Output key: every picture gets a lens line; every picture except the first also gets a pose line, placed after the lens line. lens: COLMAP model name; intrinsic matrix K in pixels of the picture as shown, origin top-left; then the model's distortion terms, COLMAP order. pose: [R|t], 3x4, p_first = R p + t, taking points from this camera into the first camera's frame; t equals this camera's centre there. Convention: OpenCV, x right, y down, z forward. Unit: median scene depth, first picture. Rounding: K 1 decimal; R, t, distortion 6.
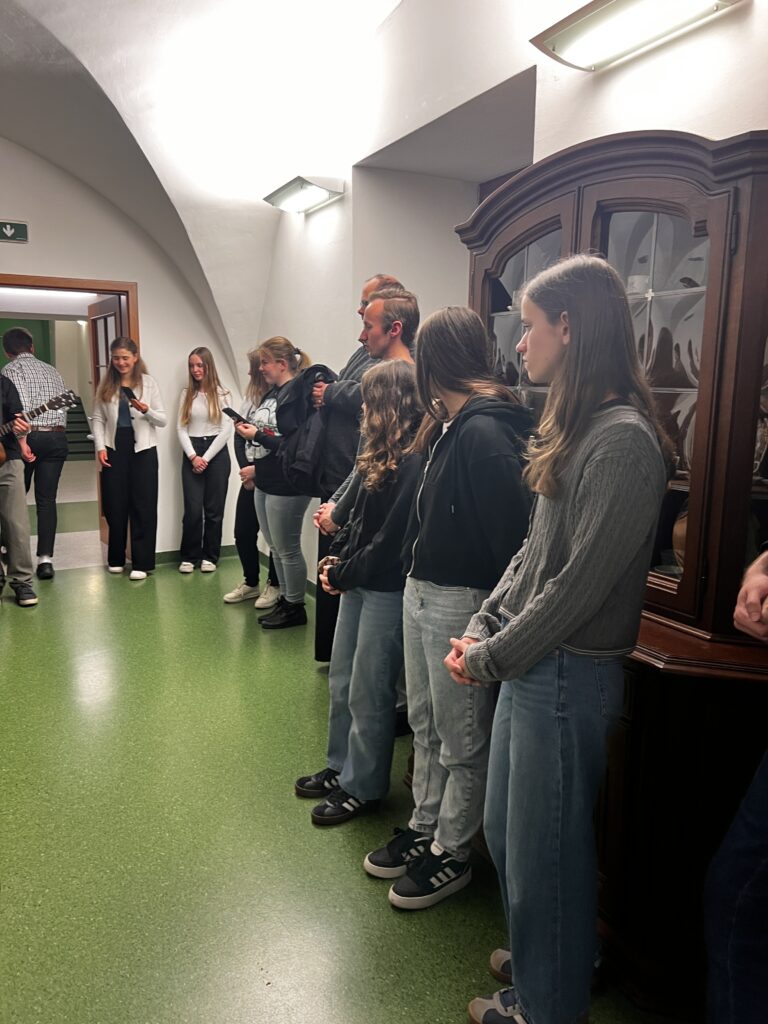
lens RADIAL K [[838.9, 0, 384.0], [0, 838.9, 512.0], [0, 0, 1]] dist [0.131860, -0.104770]
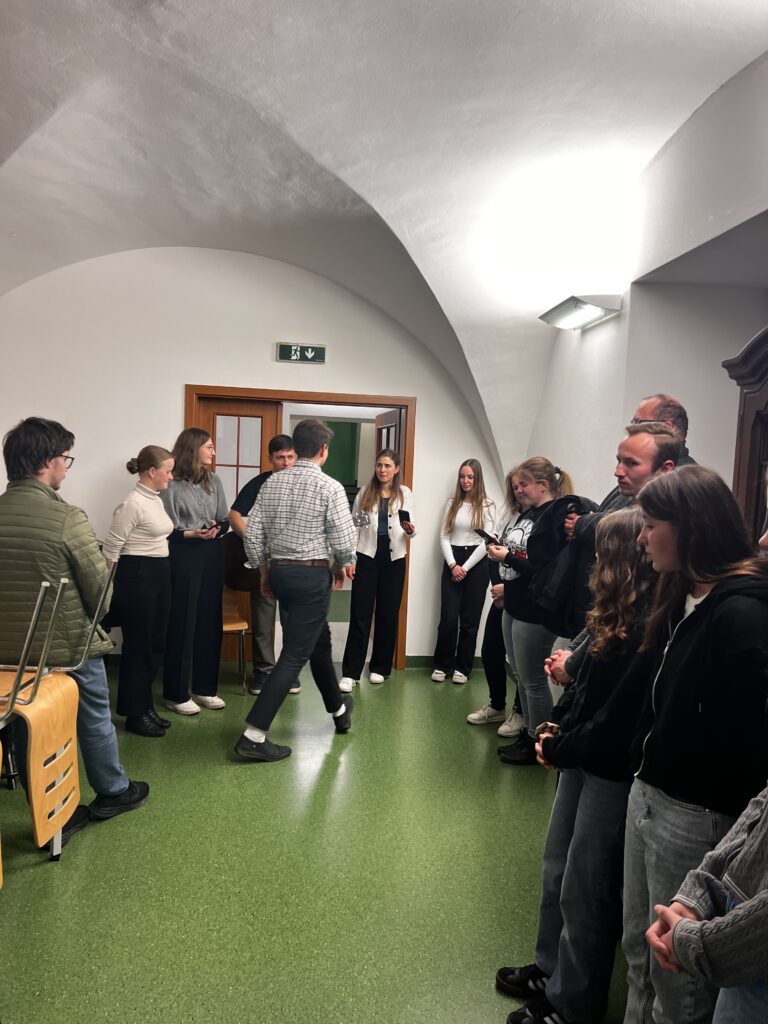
lens RADIAL K [[812.1, 0, 384.0], [0, 812.1, 512.0], [0, 0, 1]] dist [0.055179, -0.085773]
pose [[0.933118, 0.060296, -0.354479, 0.043890], [-0.094674, 0.992253, -0.080436, -0.055760], [0.346883, 0.108616, 0.931598, 0.092047]]
